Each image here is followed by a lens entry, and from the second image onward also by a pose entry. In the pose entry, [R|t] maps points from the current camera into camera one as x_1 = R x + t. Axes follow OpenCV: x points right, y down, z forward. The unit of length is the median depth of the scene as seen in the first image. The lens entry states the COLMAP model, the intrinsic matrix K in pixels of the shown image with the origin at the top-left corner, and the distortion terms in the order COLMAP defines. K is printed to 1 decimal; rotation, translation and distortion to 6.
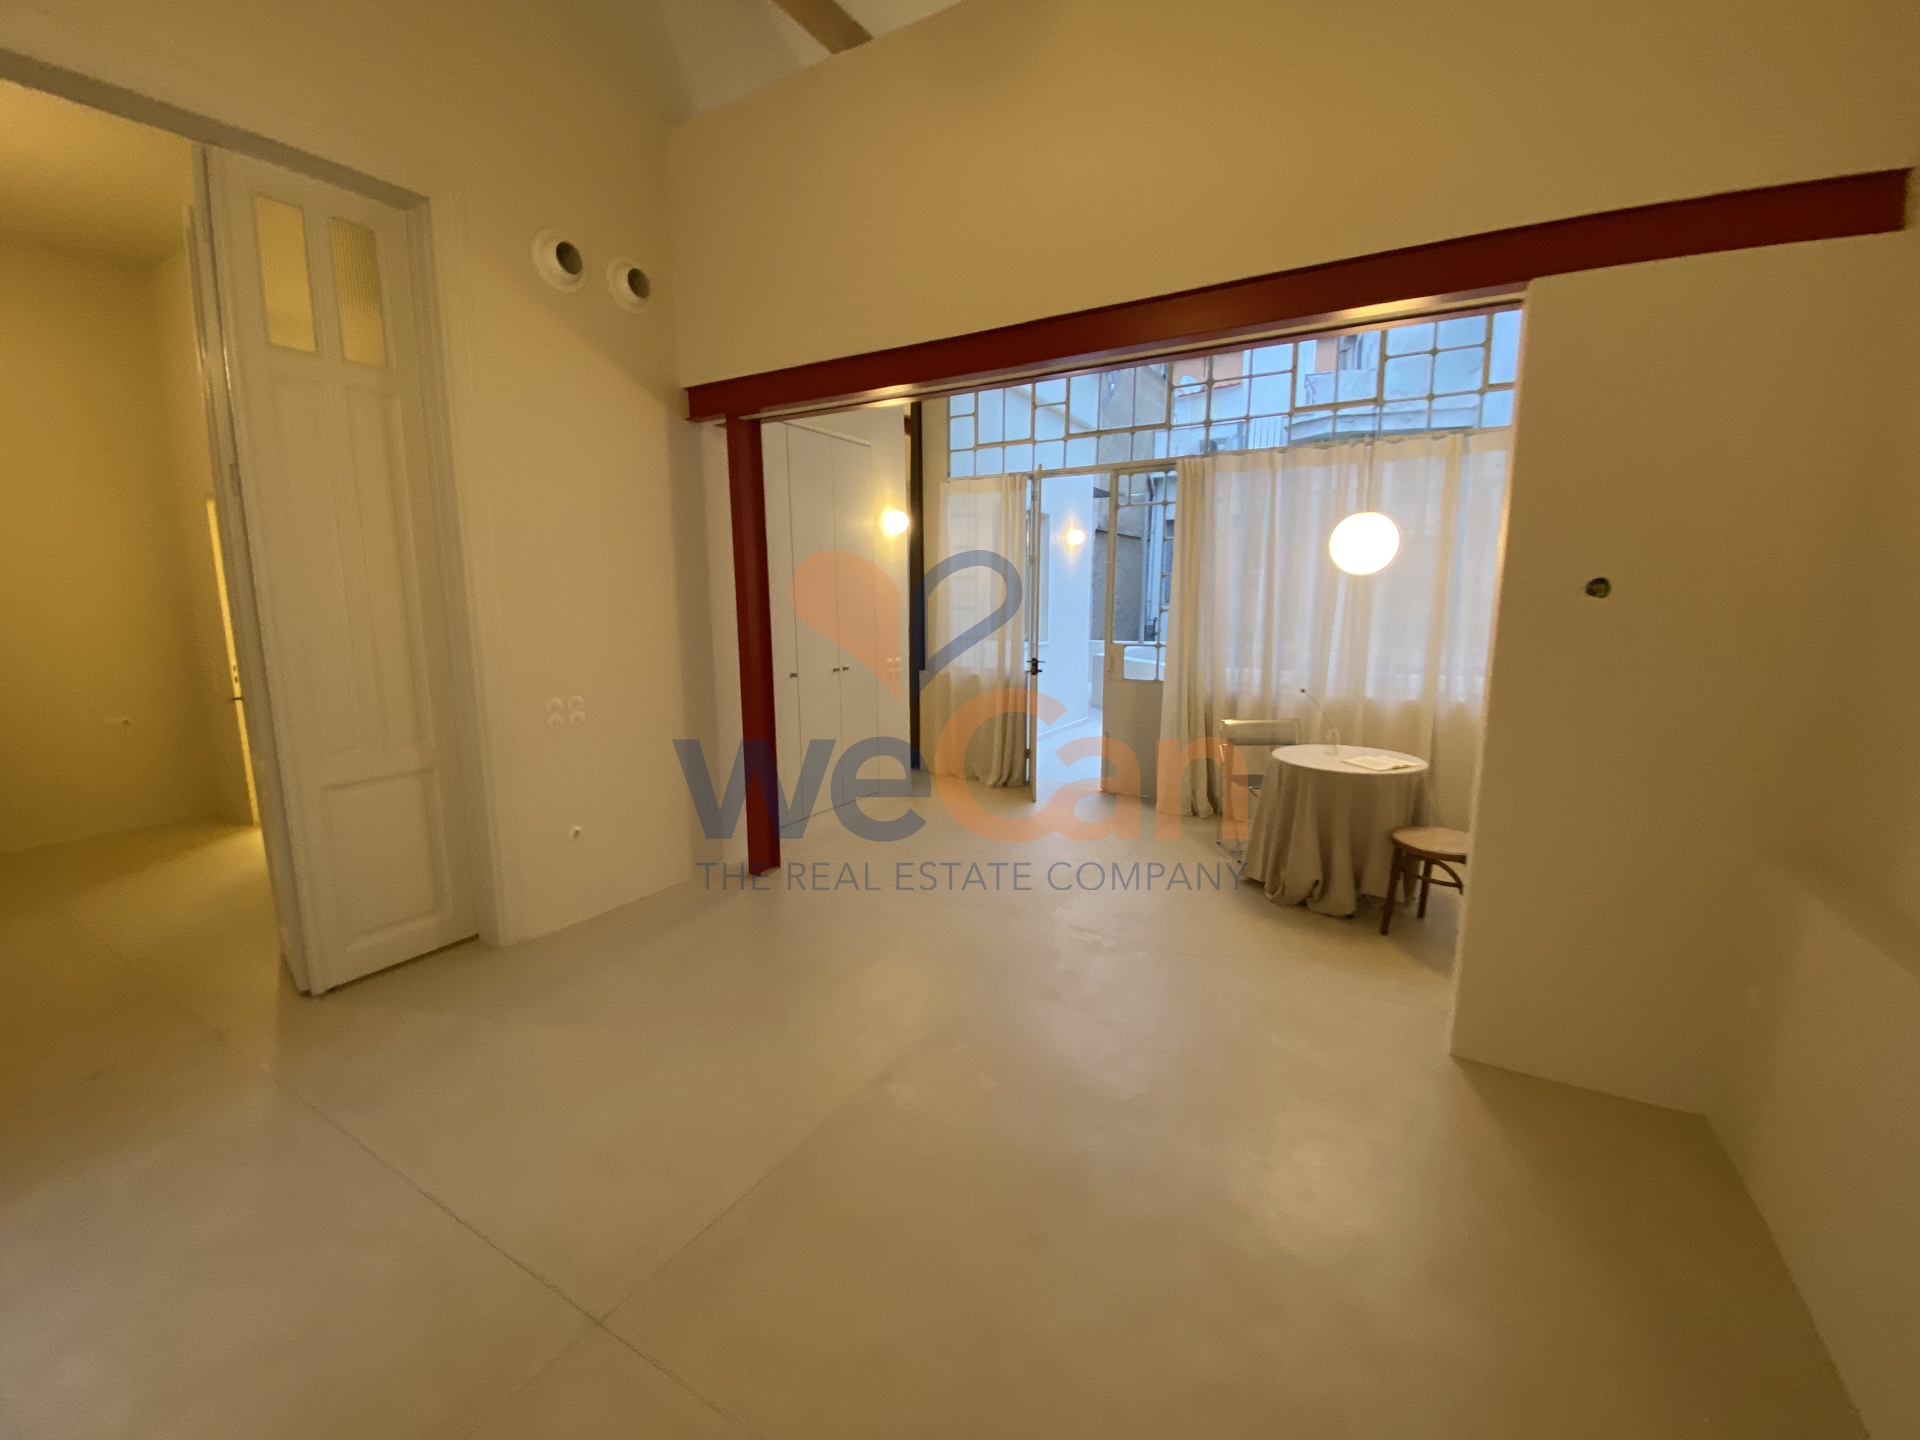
lens RADIAL K [[777.9, 0, 947.0], [0, 777.9, 712.1], [0, 0, 1]] dist [-0.003161, -0.001845]
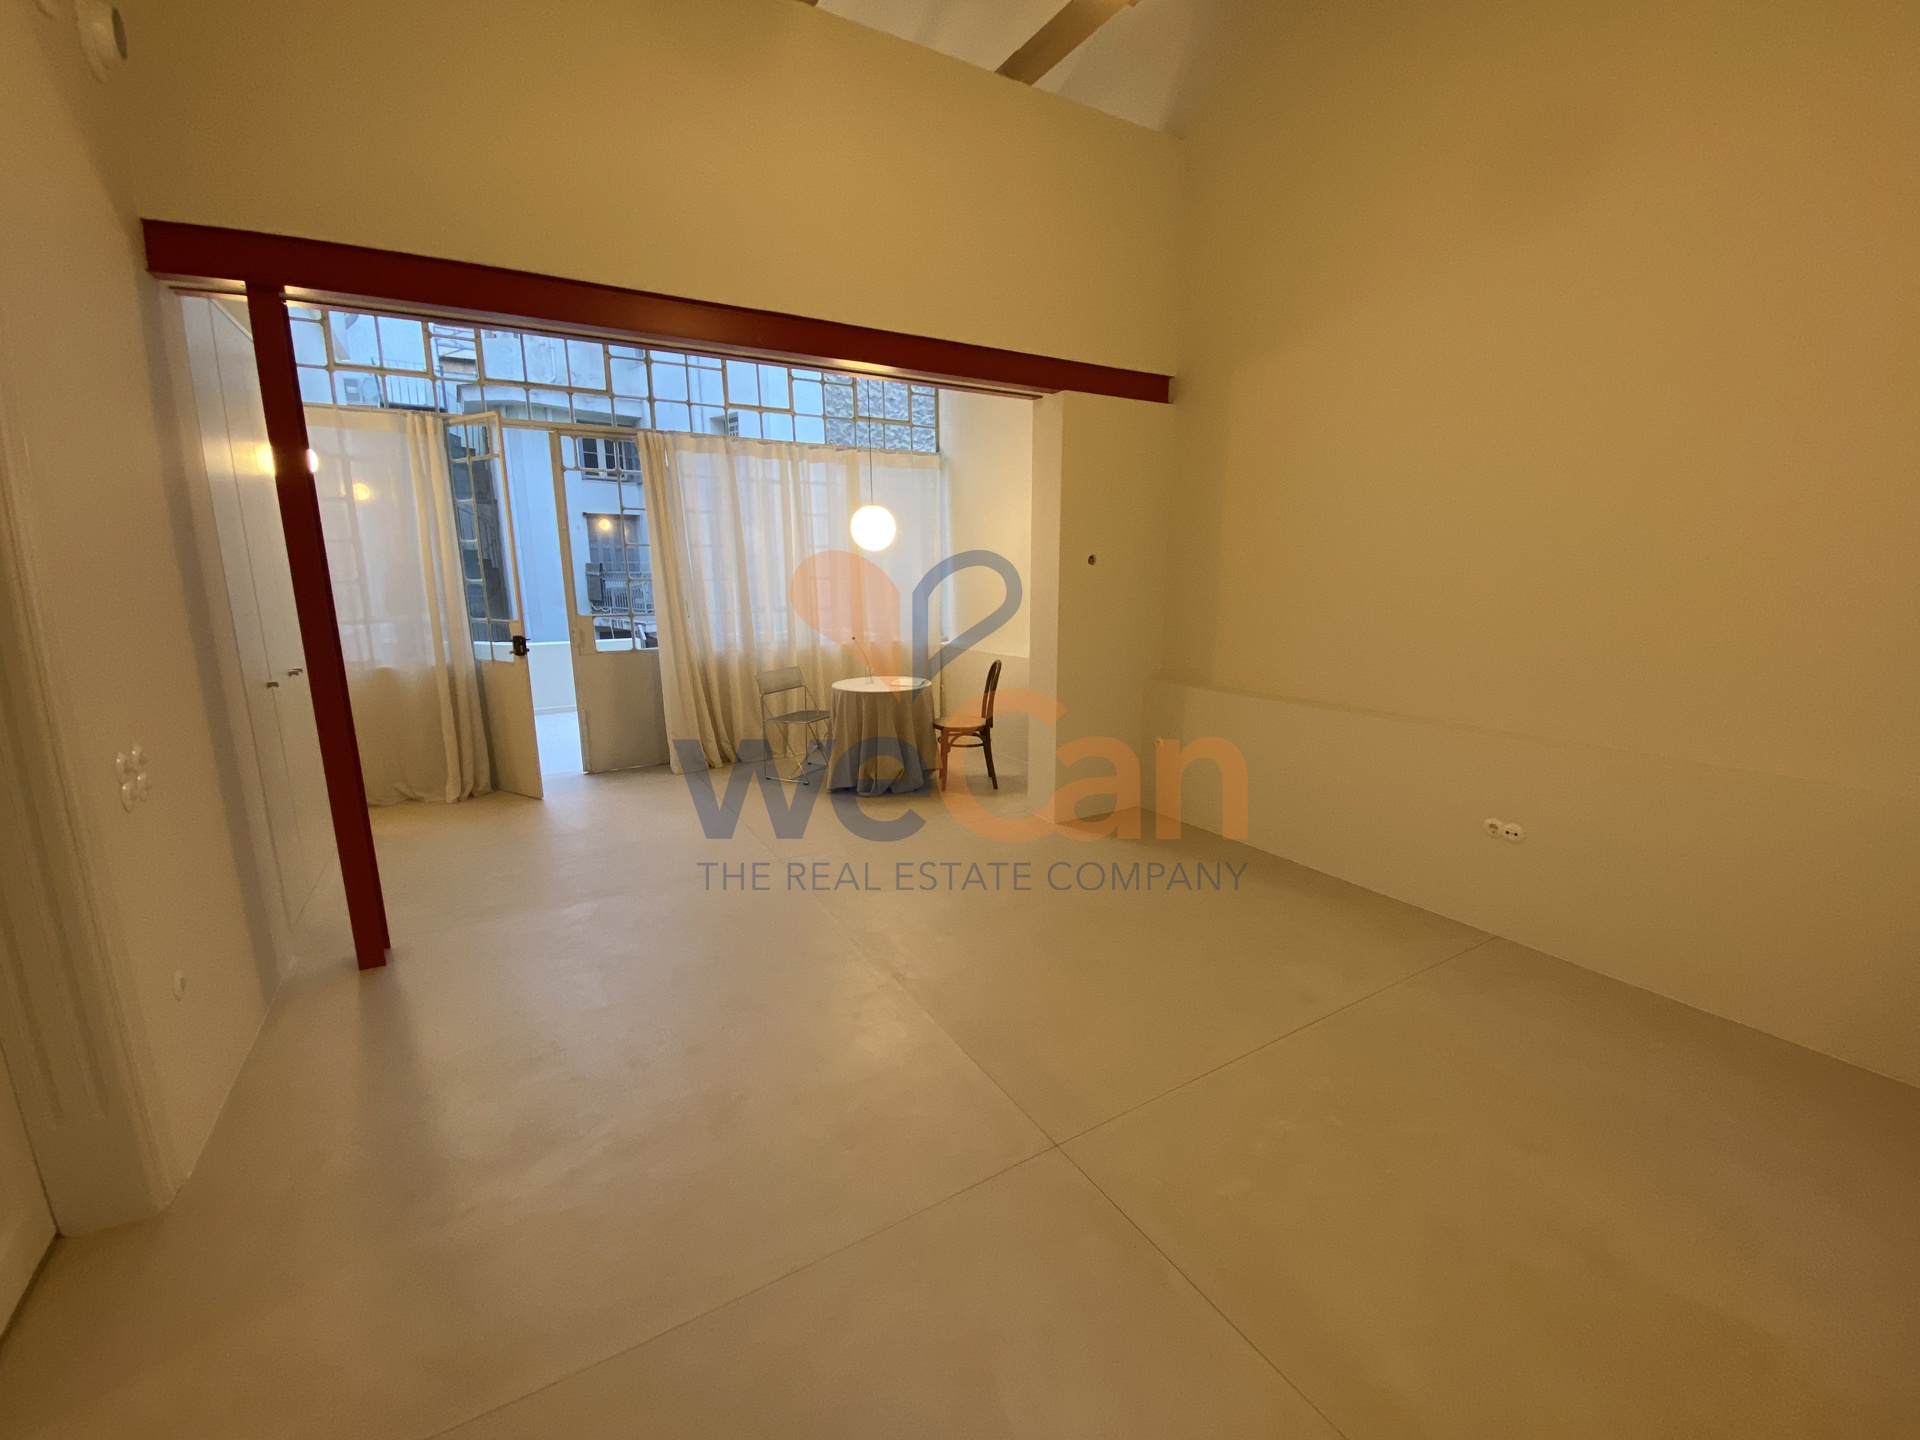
lens RADIAL K [[777.9, 0, 969.2], [0, 777.9, 730.6], [0, 0, 1]] dist [-0.003161, -0.001845]
pose [[0.444358, -0.177771, 0.878034, -0.537175], [0.131615, 0.982433, 0.132300, -0.018098], [-0.886129, 0.056774, 0.459949, 0.189086]]
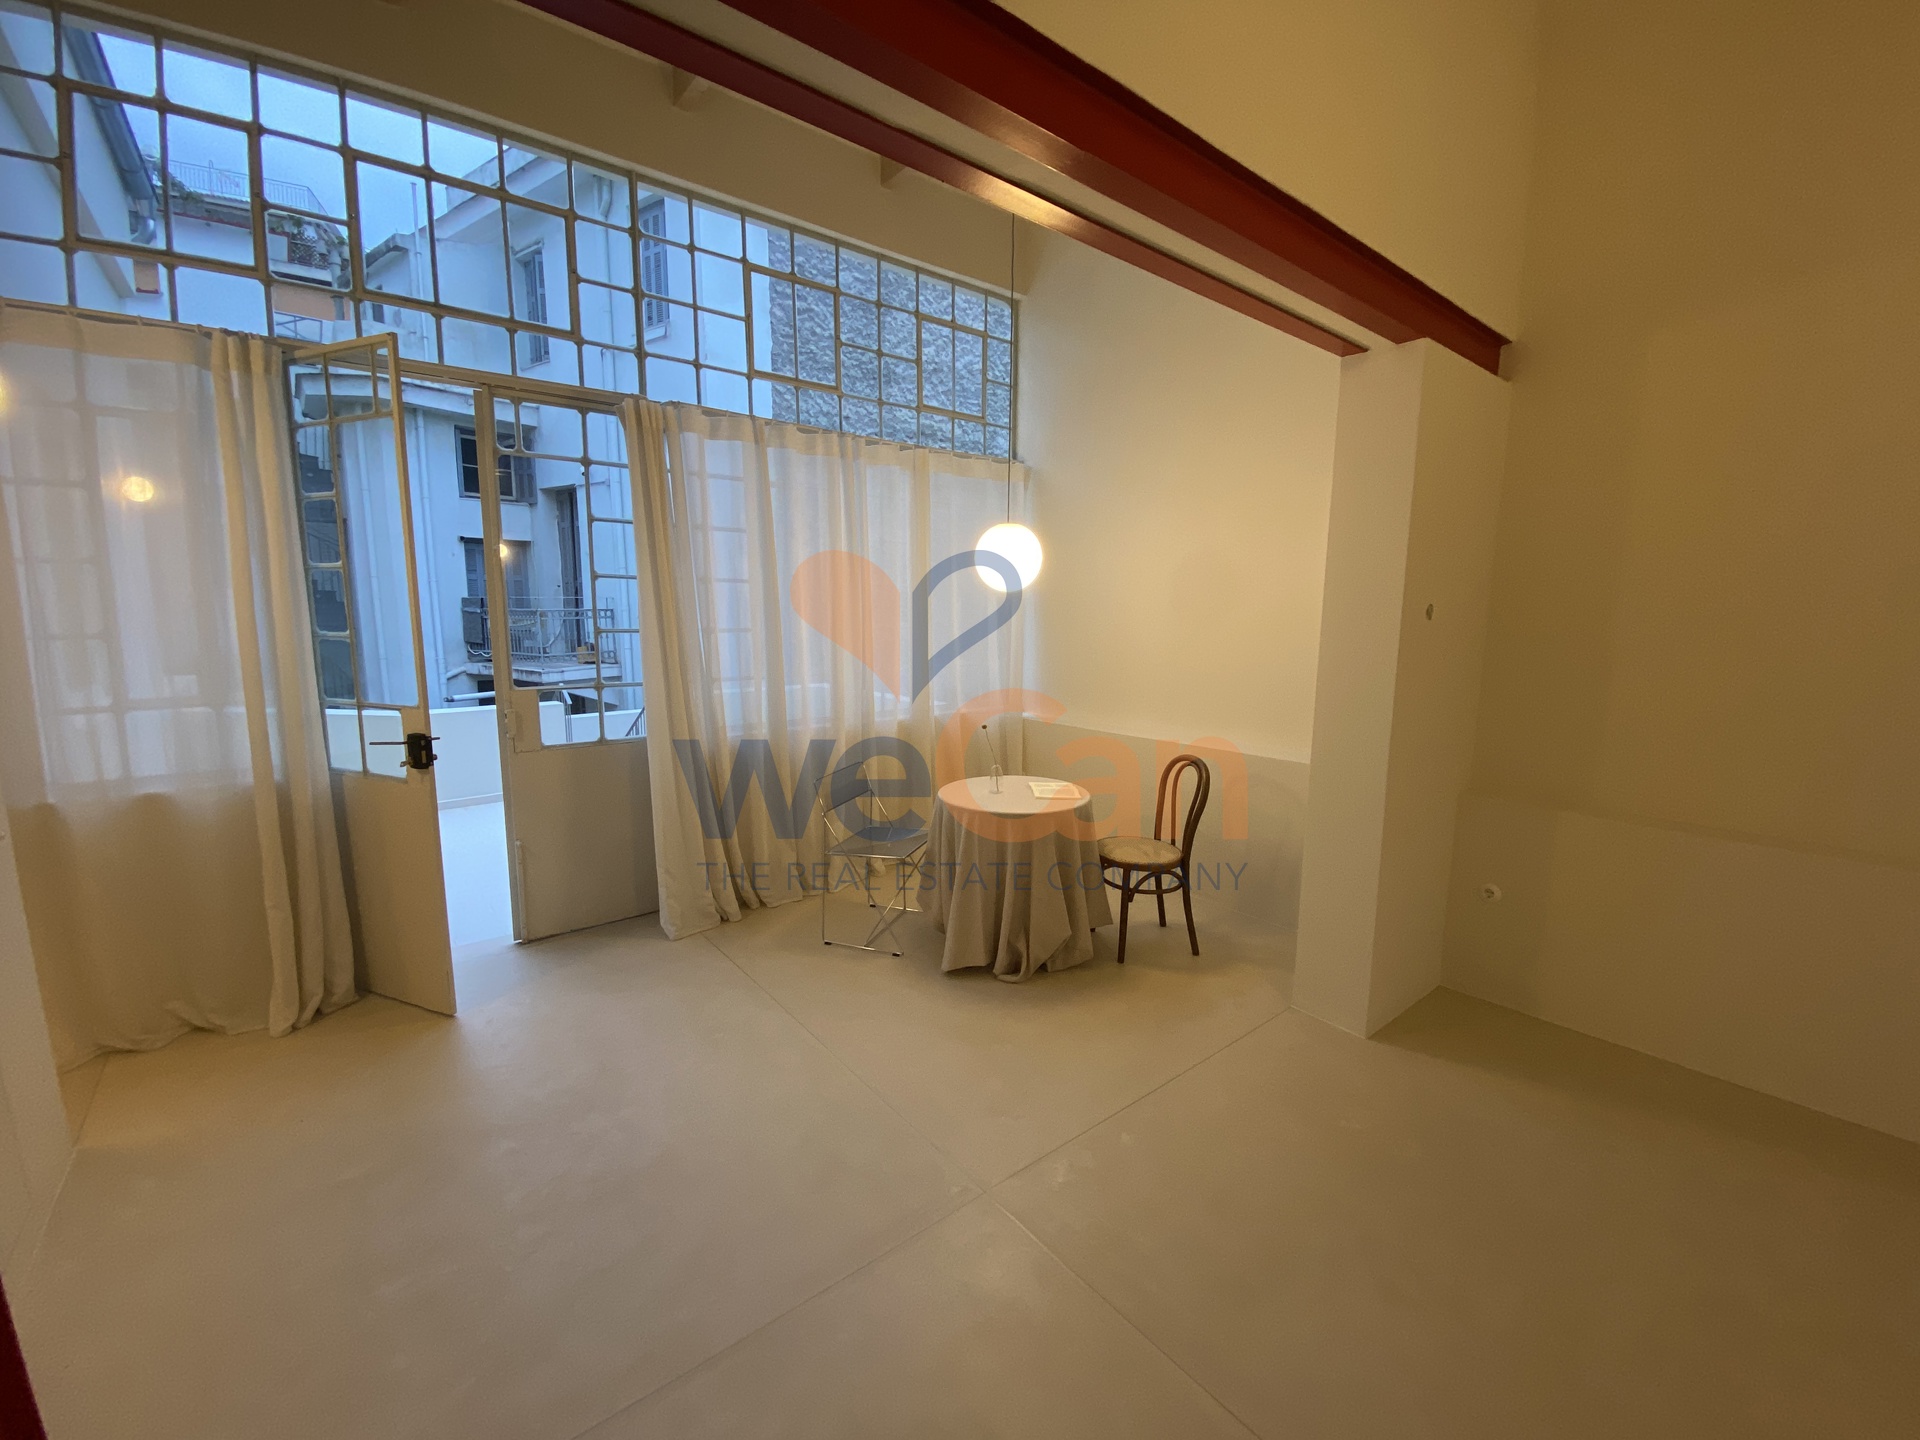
lens RADIAL K [[777.9, 0, 955.3], [0, 777.9, 727.1], [0, 0, 1]] dist [-0.003161, -0.001845]
pose [[0.325167, -0.135114, 0.935954, -0.282156], [0.128283, 0.986894, 0.097899, -0.095546], [-0.936915, 0.088234, 0.338238, 0.621909]]
